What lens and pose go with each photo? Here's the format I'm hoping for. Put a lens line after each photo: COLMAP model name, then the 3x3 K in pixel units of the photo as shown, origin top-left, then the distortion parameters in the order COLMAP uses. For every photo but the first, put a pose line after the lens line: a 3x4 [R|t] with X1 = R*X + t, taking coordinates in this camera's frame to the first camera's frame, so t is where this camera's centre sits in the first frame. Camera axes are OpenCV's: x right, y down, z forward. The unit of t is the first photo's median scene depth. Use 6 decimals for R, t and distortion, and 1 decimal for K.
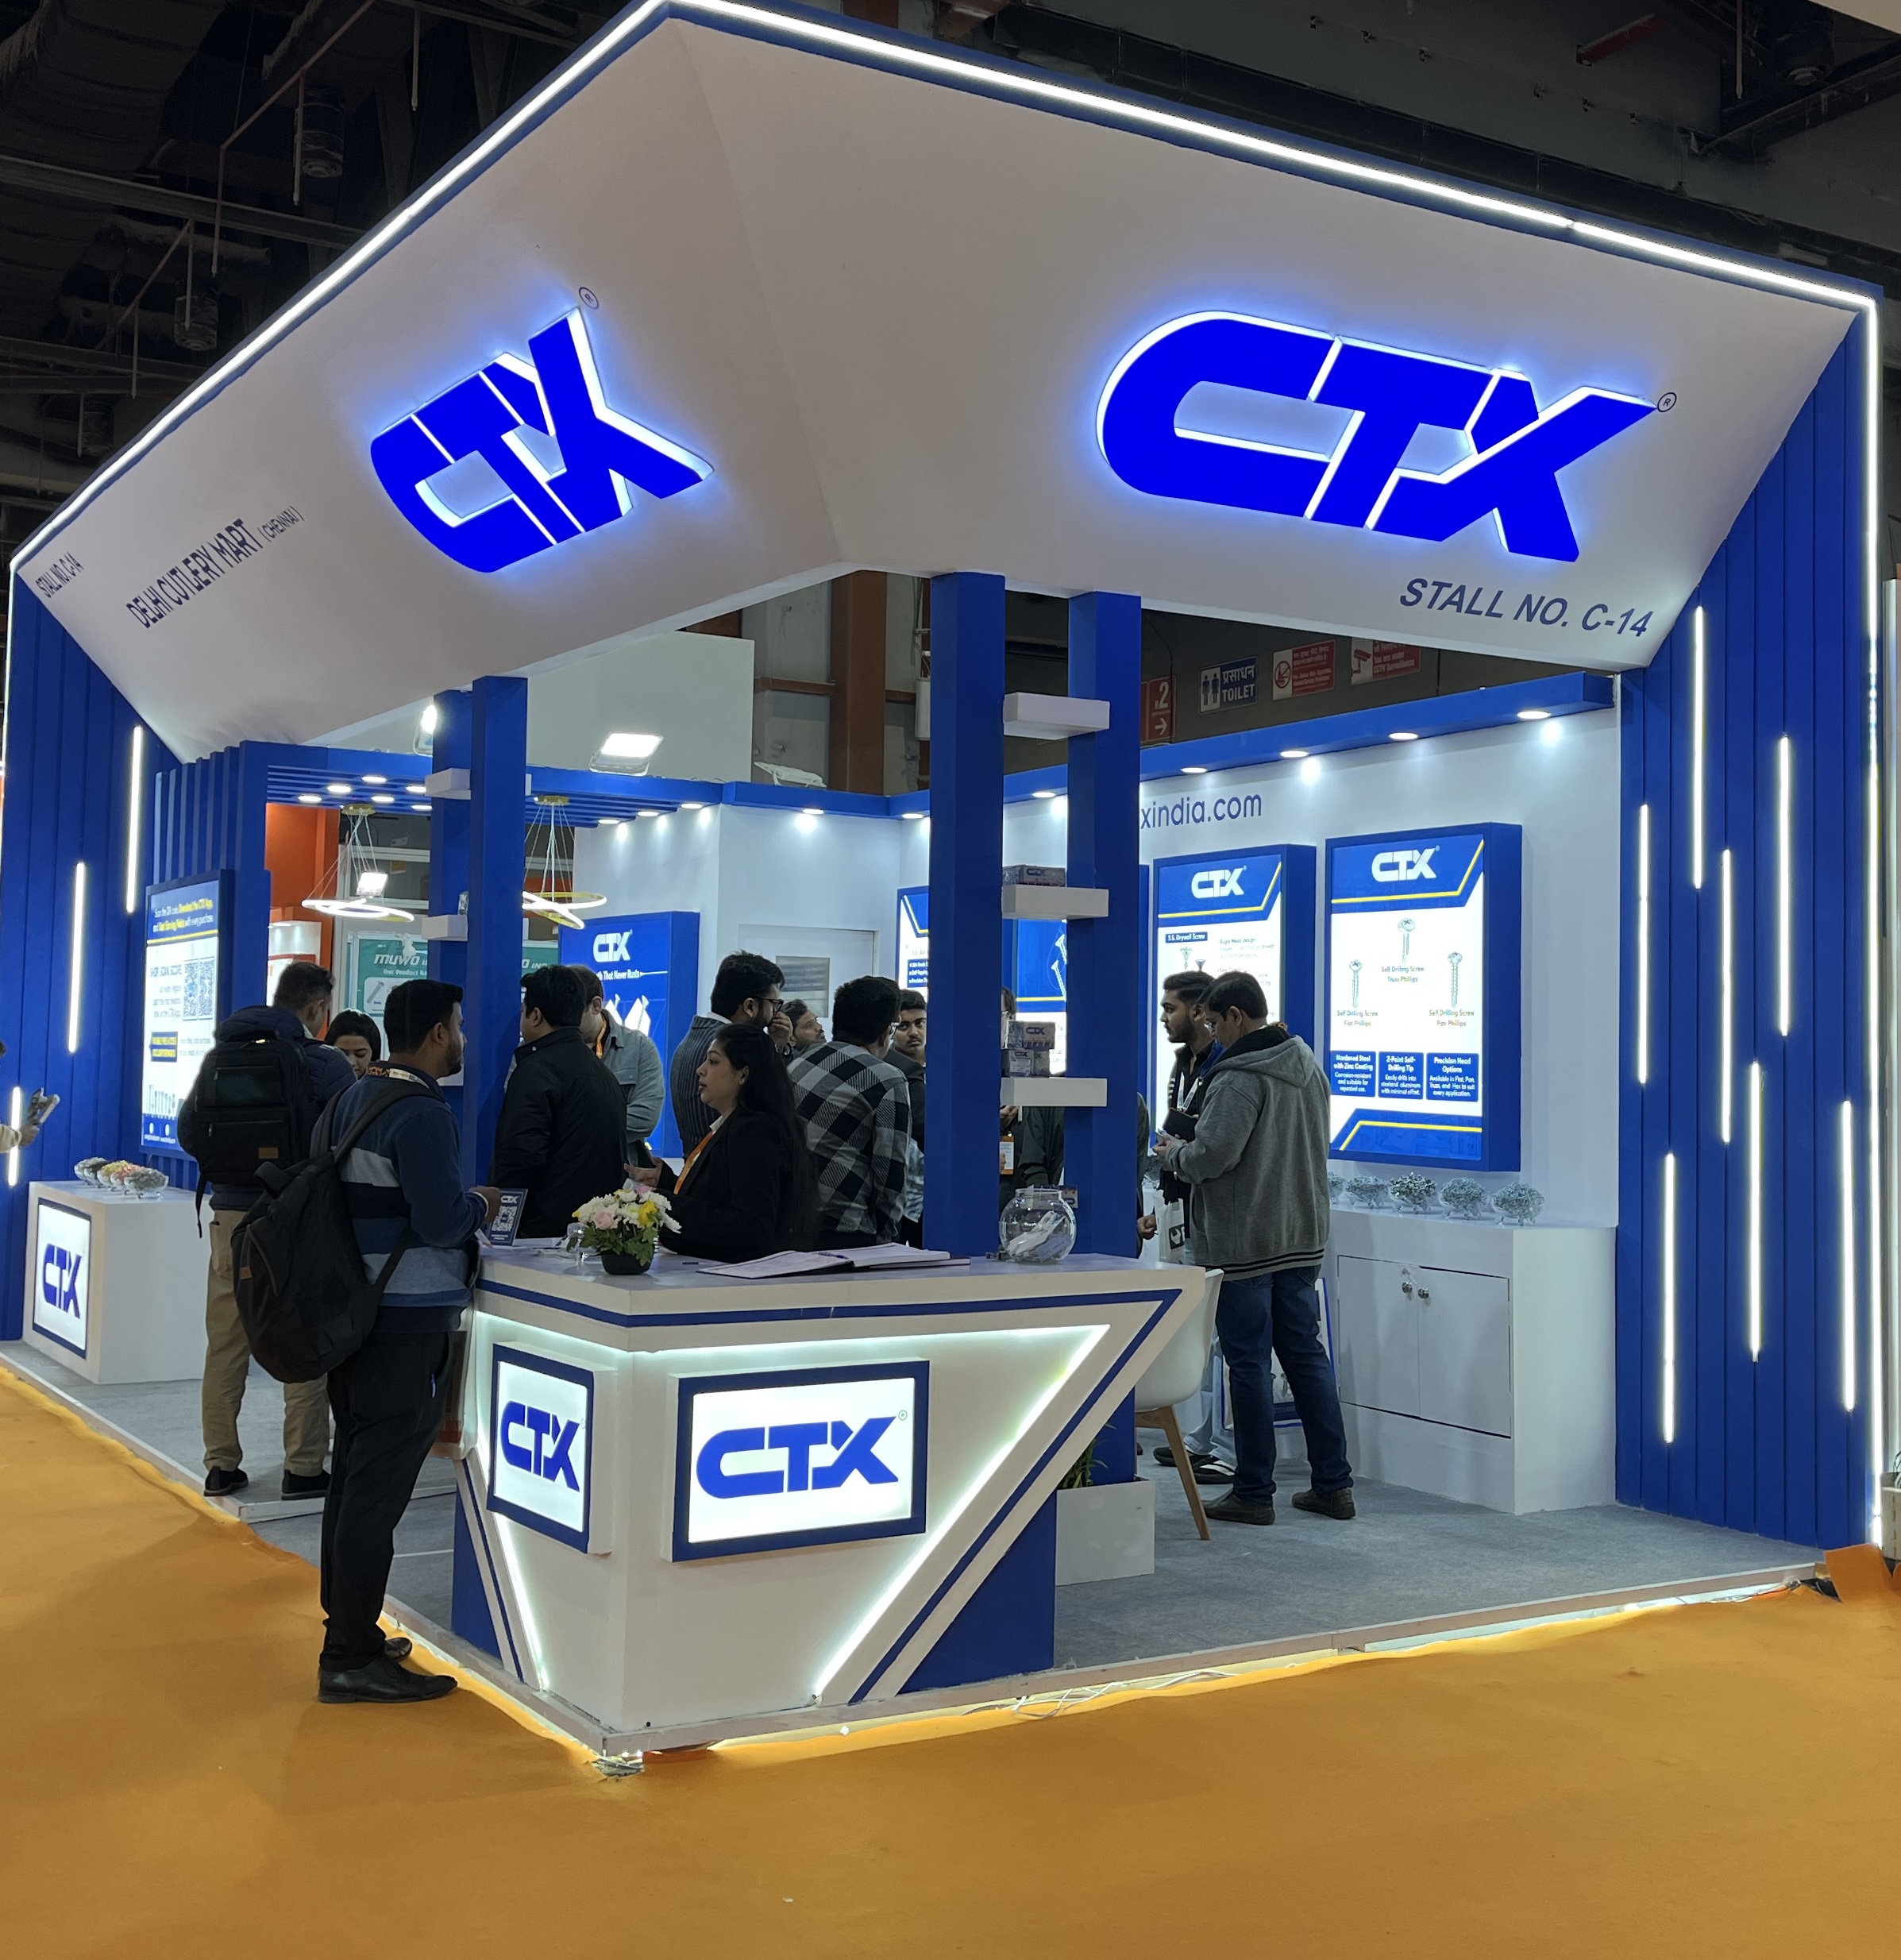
lens RADIAL K [[2407.9, 0, 1088.5], [0, 2407.9, 902.3], [0, 0, 1]] dist [0.059573, 0.000000]
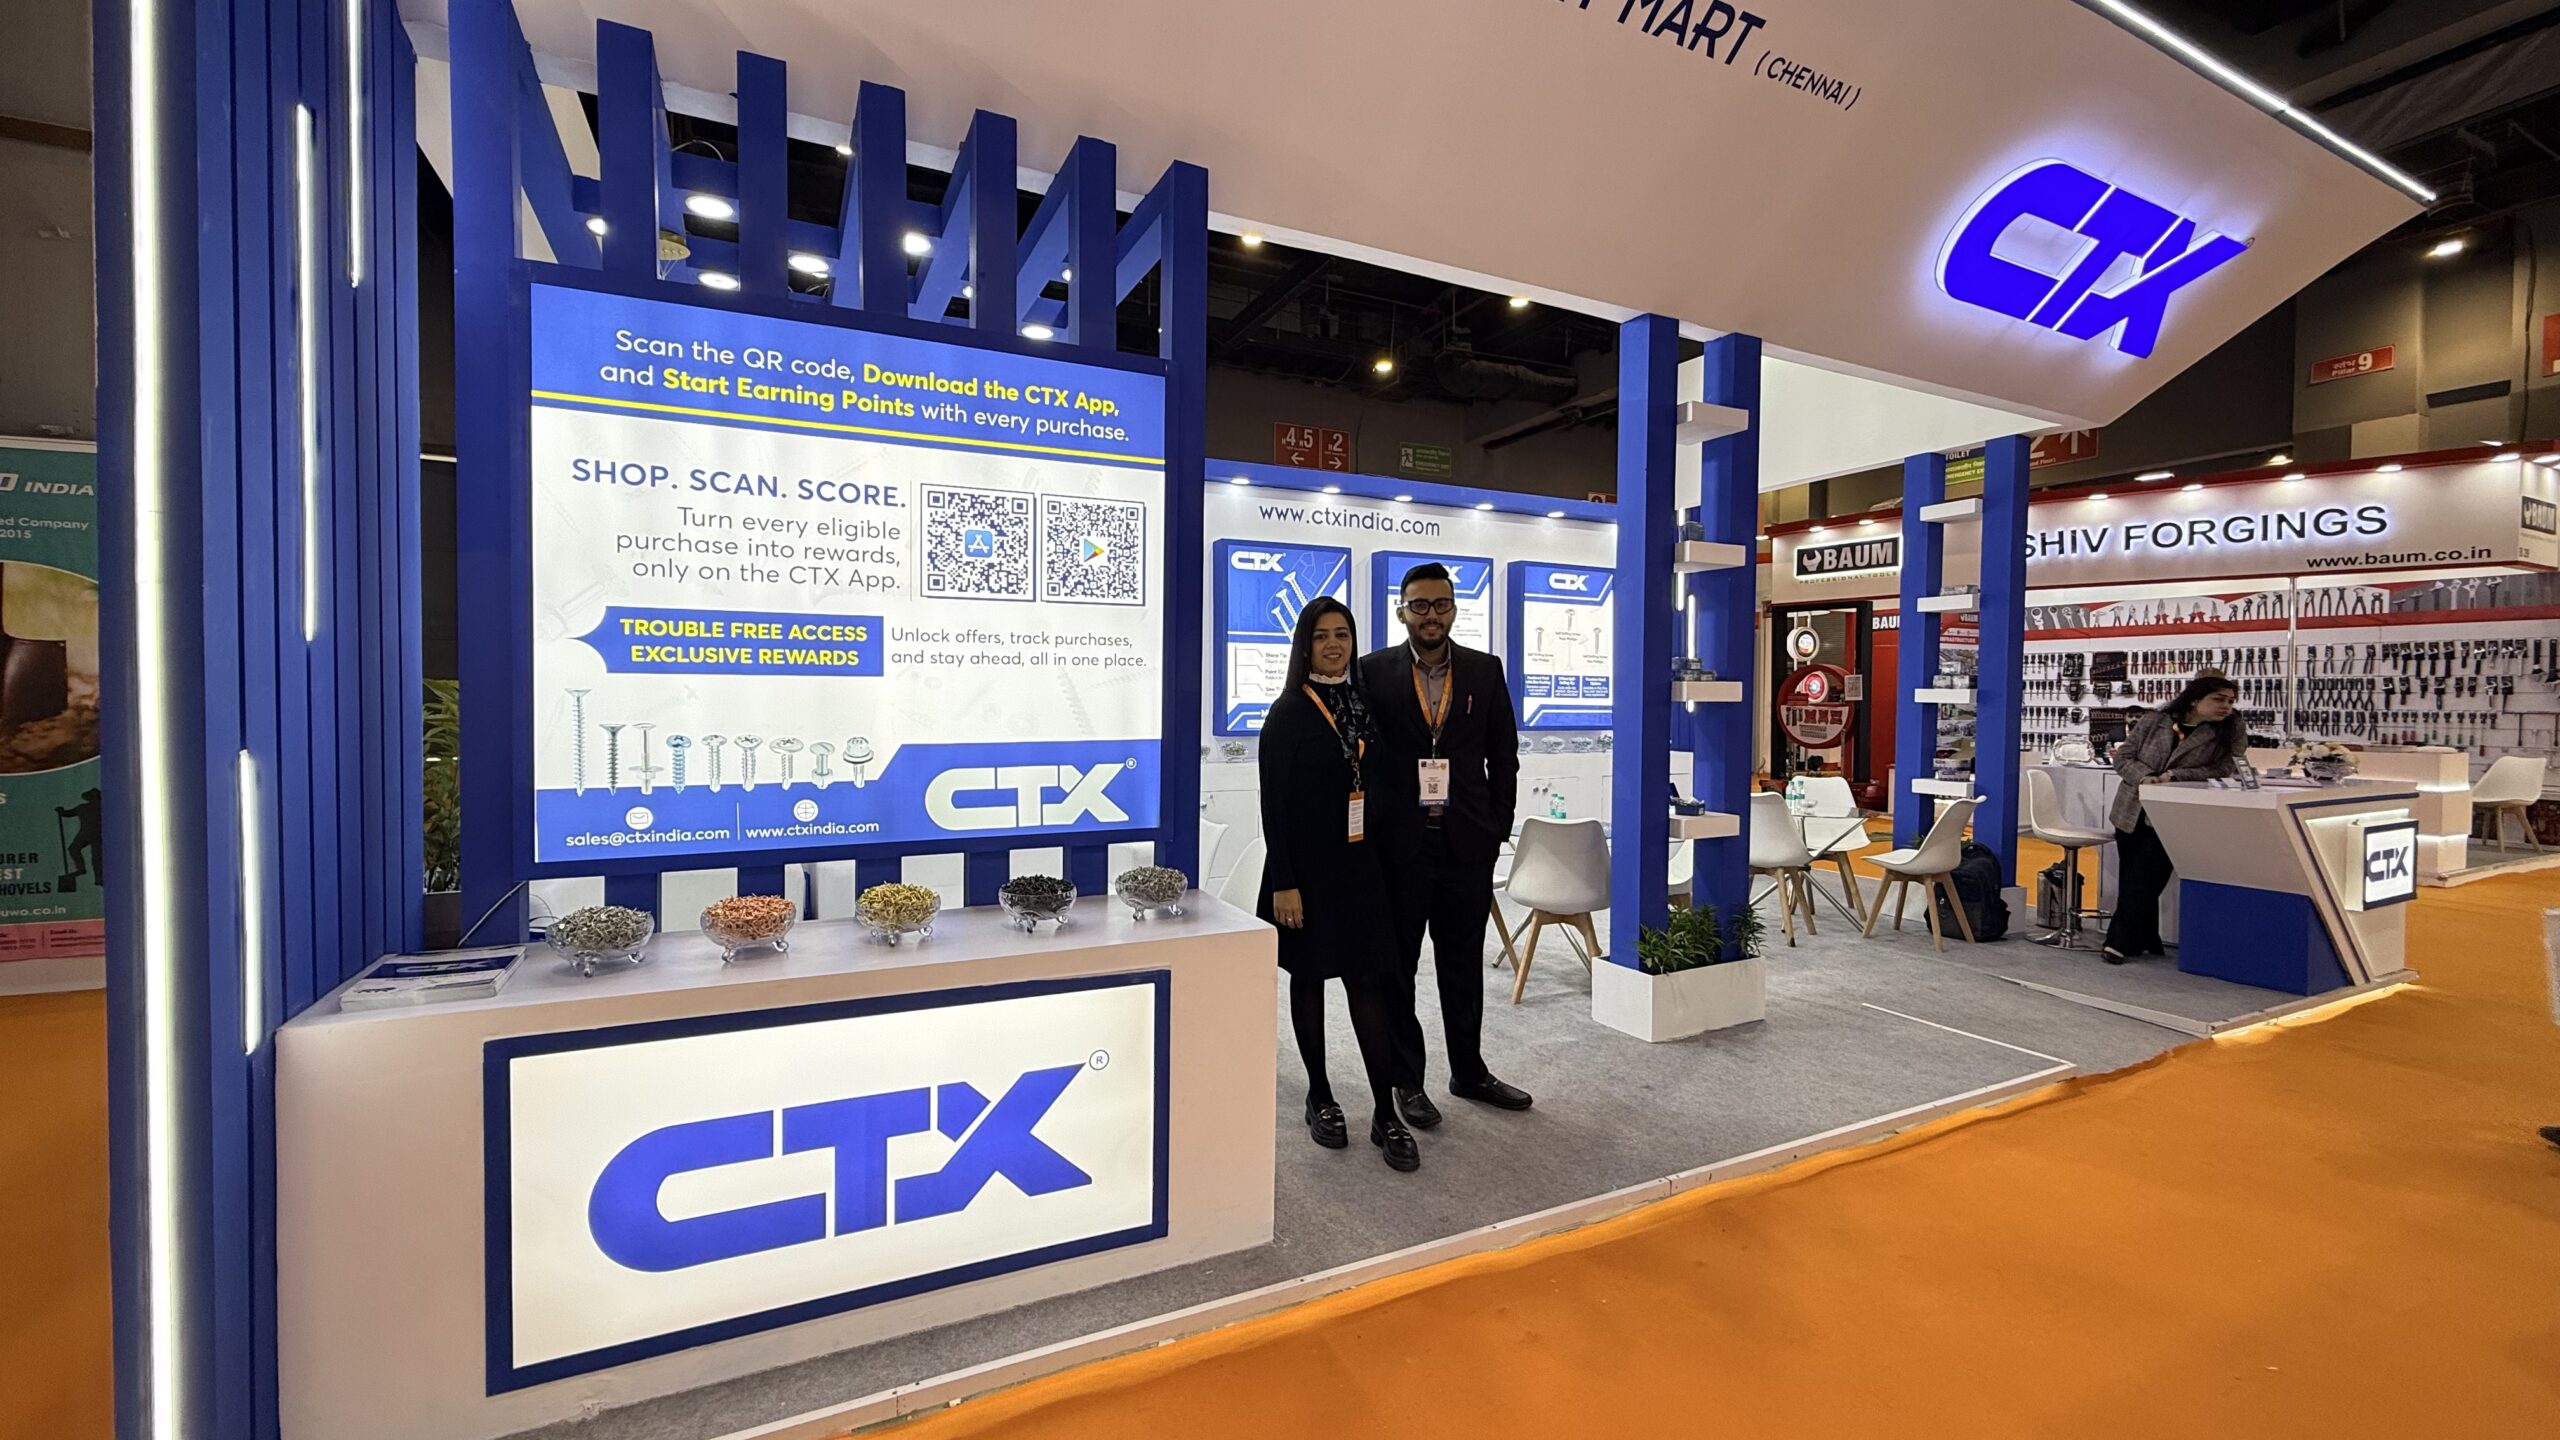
lens RADIAL K [[1016.7, 0, 1268.9], [0, 1016.7, 715.2], [0, 0, 1]] dist [-0.002745, 0.001504]
pose [[0.123416, -0.035306, 0.991727, -0.714113], [-0.068944, 0.996647, 0.044061, 0.072519], [-0.989957, -0.073812, 0.120568, 1.098245]]
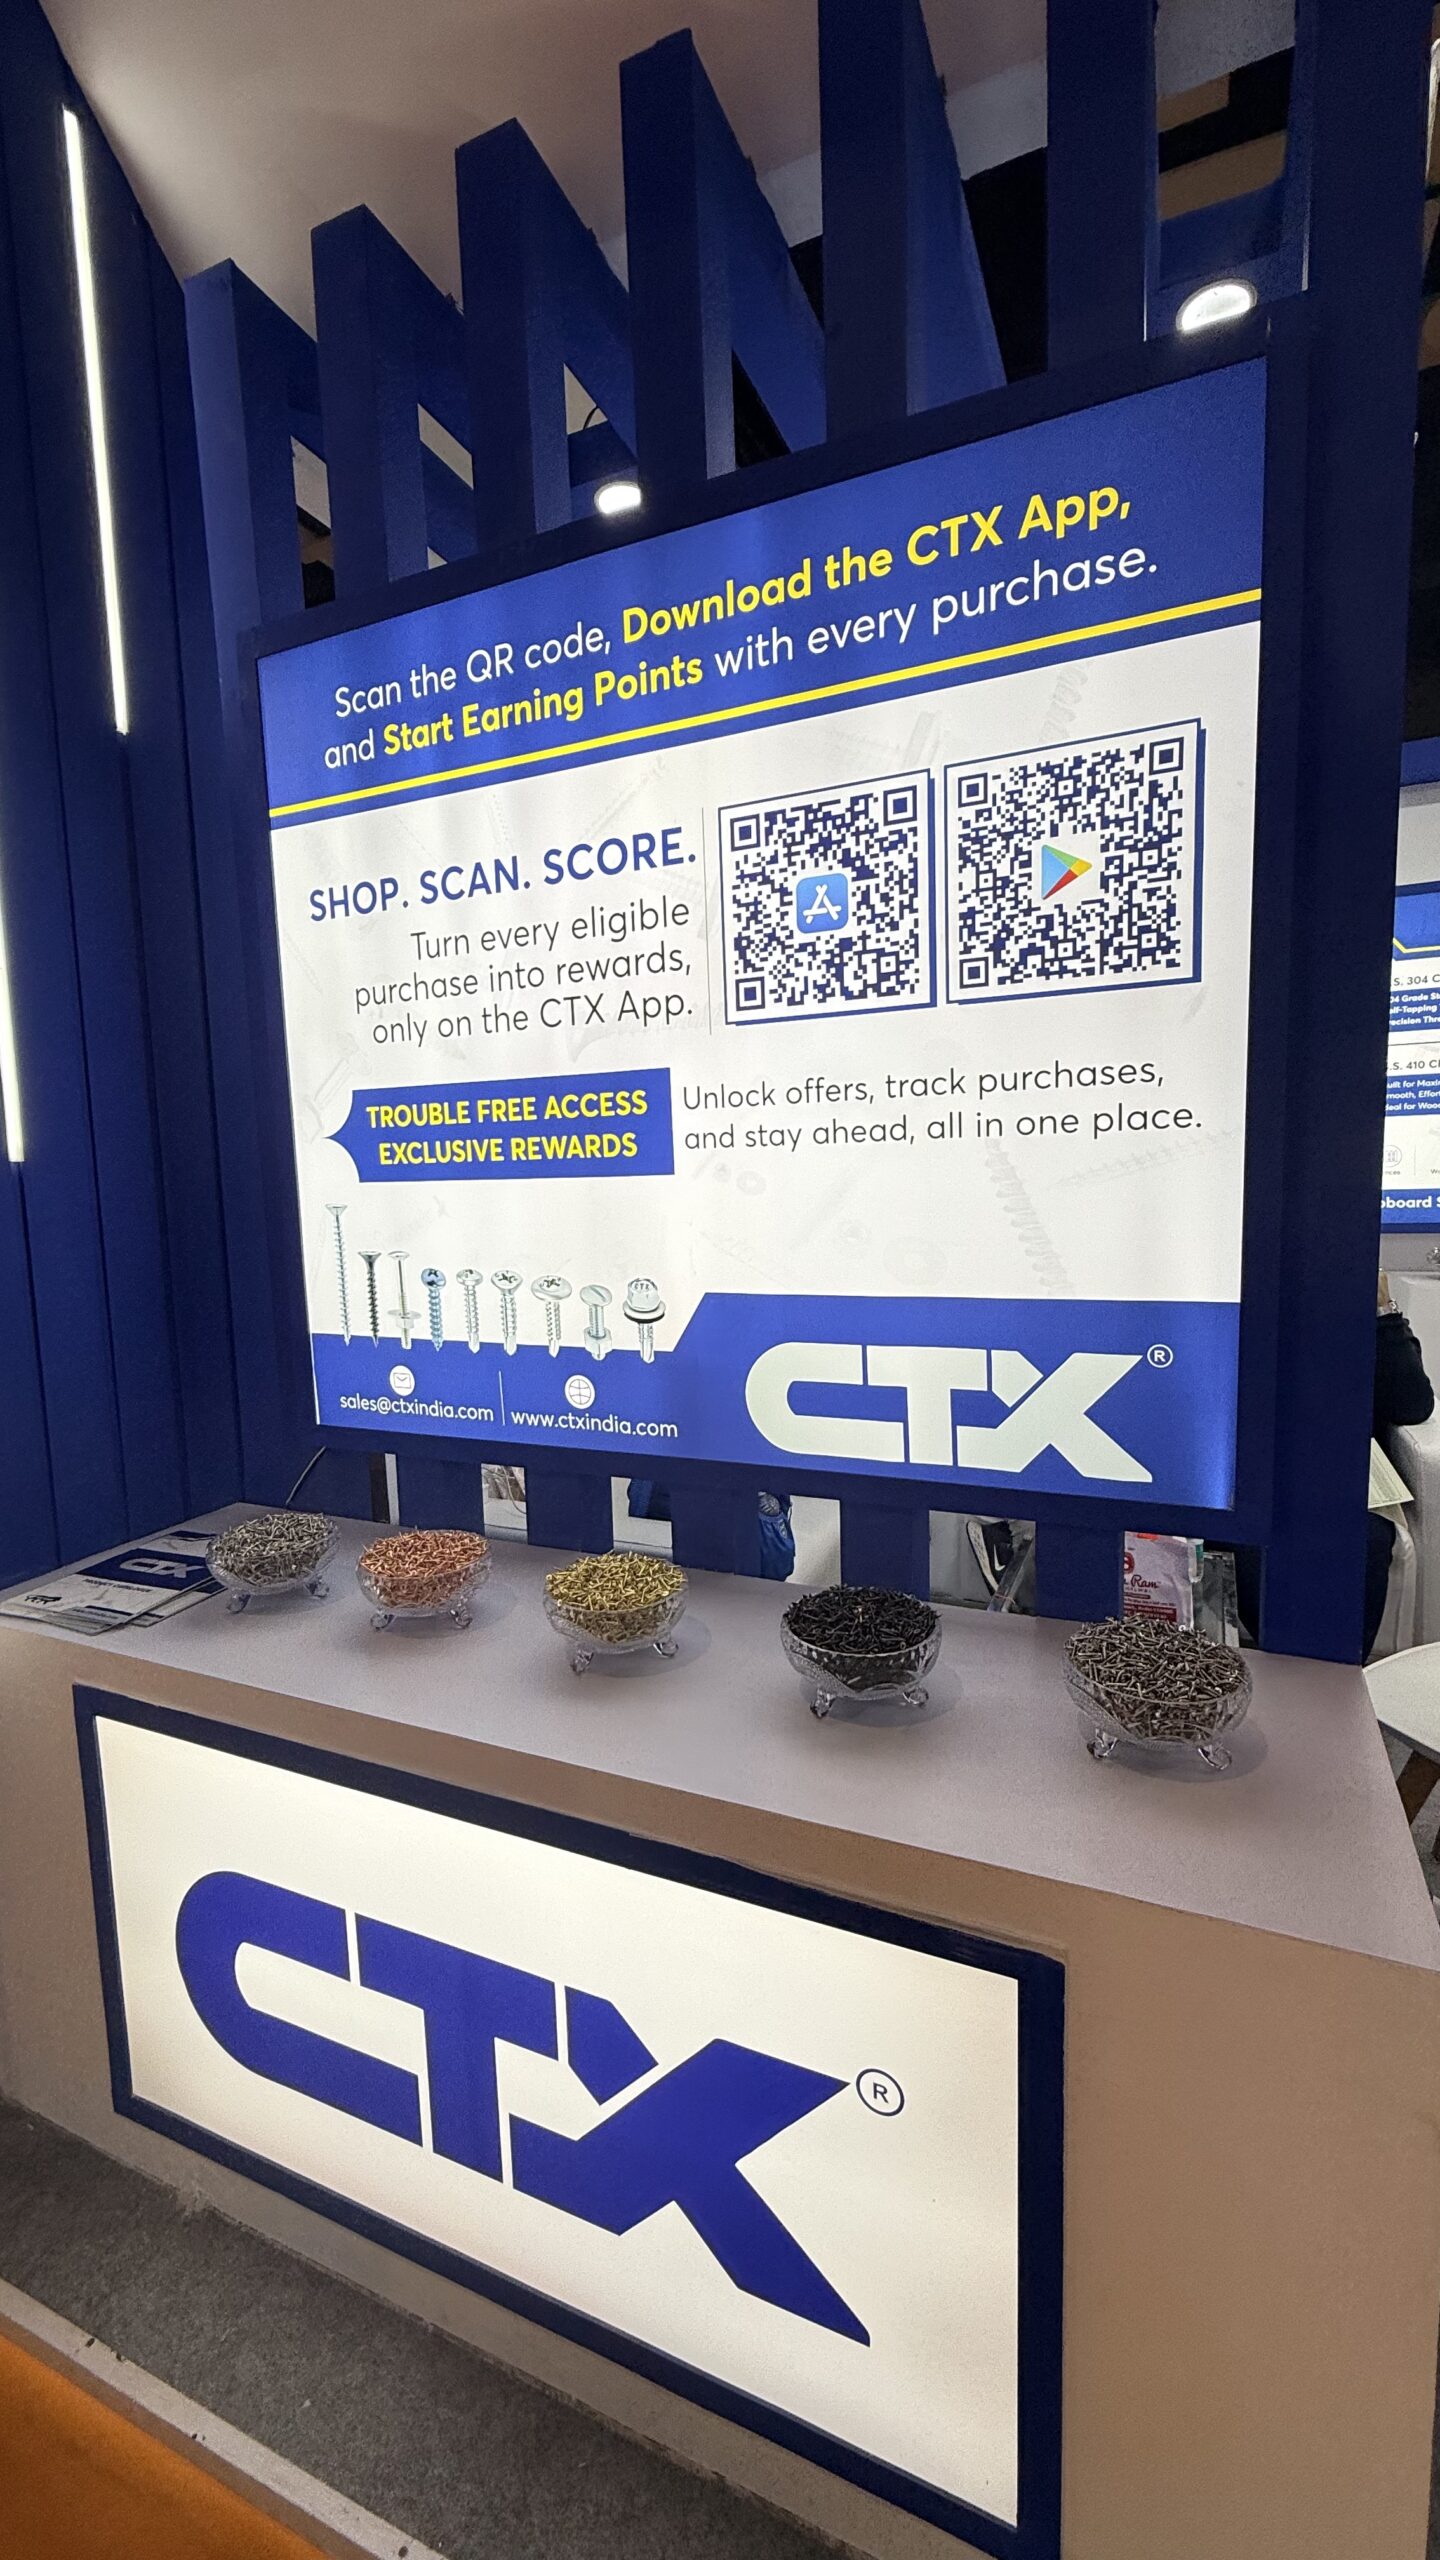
lens RADIAL K [[1016.7, 0, 740.5], [0, 1016.7, 1282.8], [0, 0, 1]] dist [-0.002745, 0.001504]
pose [[0.827164, -0.098094, 0.553333, -0.539794], [0.002660, 0.985320, 0.170700, 0.071041], [-0.561954, -0.139725, 0.815282, 1.098301]]
